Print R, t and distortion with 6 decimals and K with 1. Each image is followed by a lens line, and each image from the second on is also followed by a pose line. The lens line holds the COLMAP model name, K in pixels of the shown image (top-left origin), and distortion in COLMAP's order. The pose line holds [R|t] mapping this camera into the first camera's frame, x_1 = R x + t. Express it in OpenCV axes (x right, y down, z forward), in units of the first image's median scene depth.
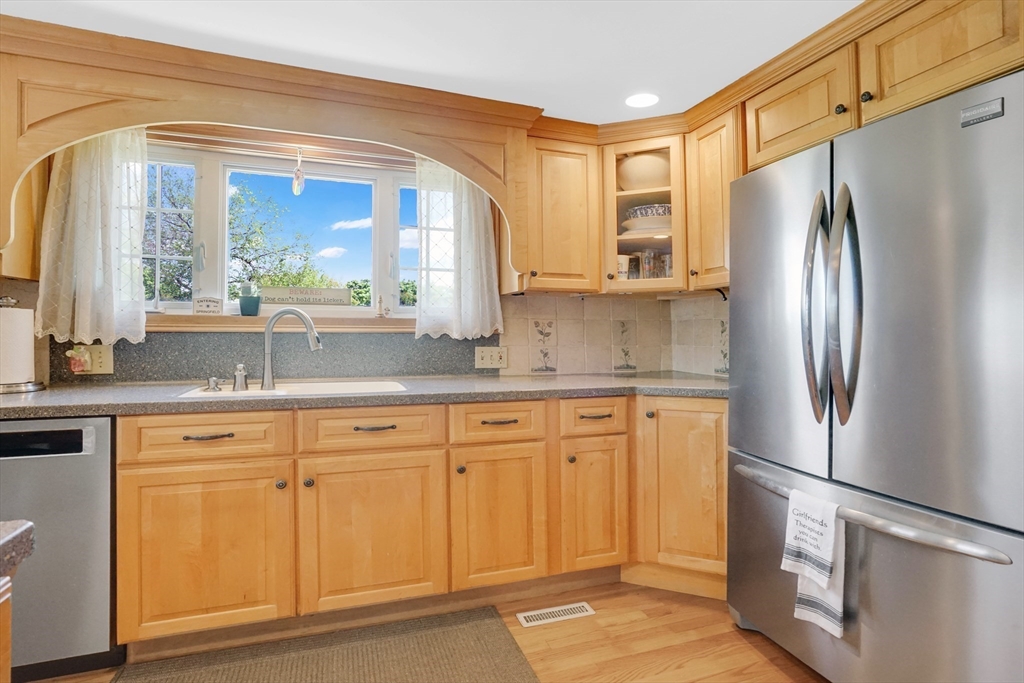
lens RADIAL K [[474.8, 0, 503.1], [0, 474.8, 335.3], [0, 0, 1]] dist [-0.047981, 0.015504]
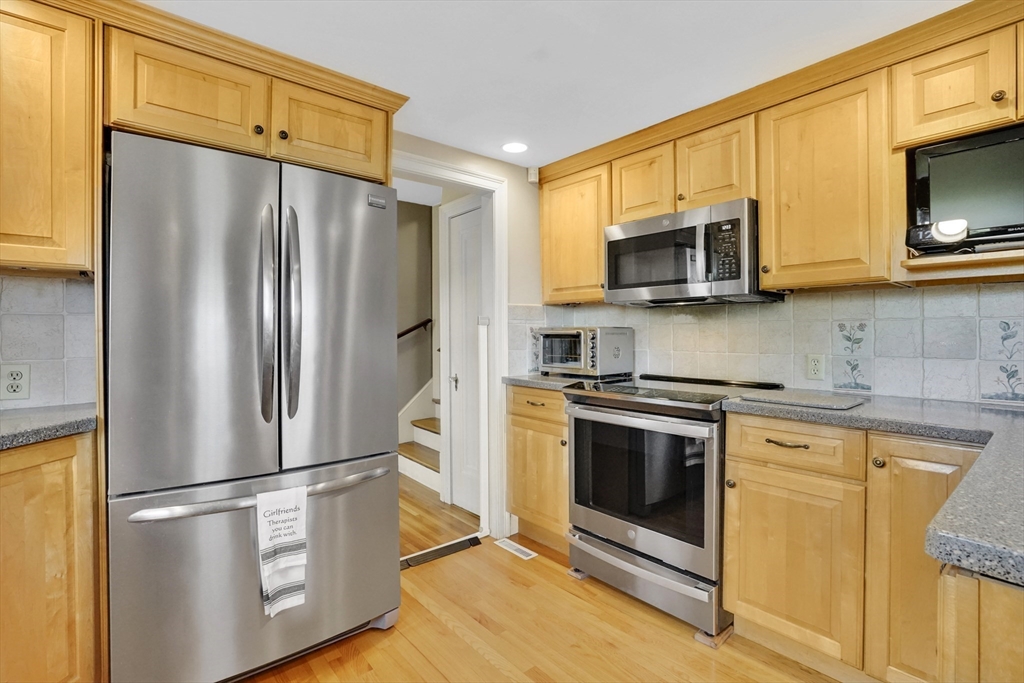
lens RADIAL K [[474.8, 0, 503.1], [0, 474.8, 335.3], [0, 0, 1]] dist [-0.047981, 0.015504]
pose [[-0.347427, -0.007113, 0.937680, -0.378708], [0.005054, 0.999943, 0.009457, -0.012582], [-0.937693, 0.008025, -0.347371, 0.657520]]
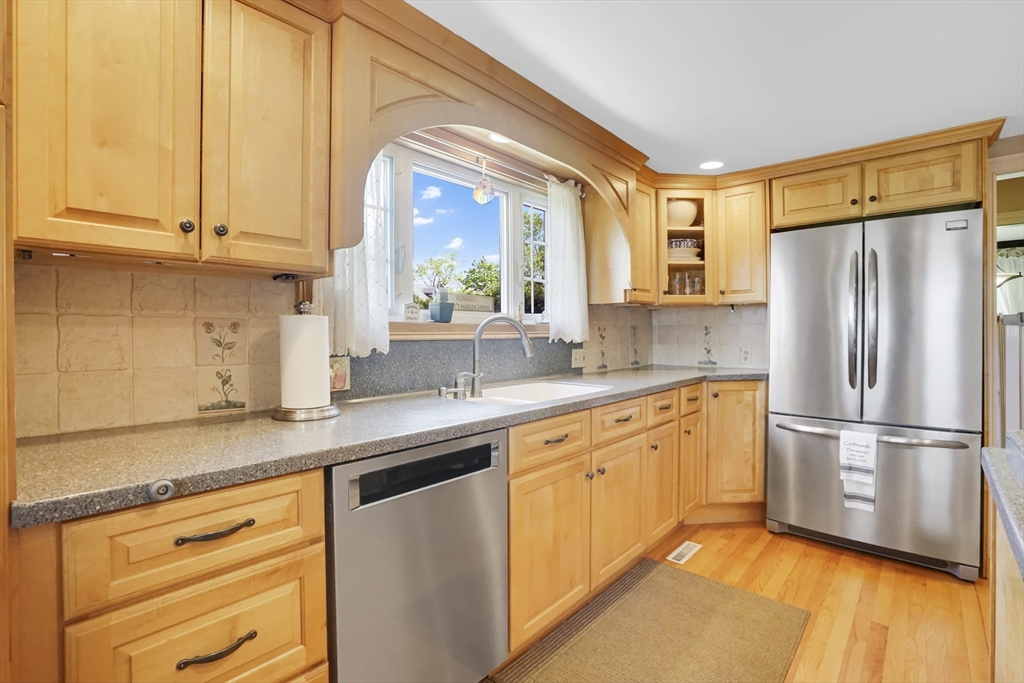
lens RADIAL K [[474.8, 0, 503.1], [0, 474.8, 335.3], [0, 0, 1]] dist [-0.047981, 0.015504]
pose [[0.887831, -0.010852, 0.460041, -0.918429], [0.011794, 0.999930, 0.000826, -0.015595], [-0.460018, 0.004692, 0.887897, 0.070426]]
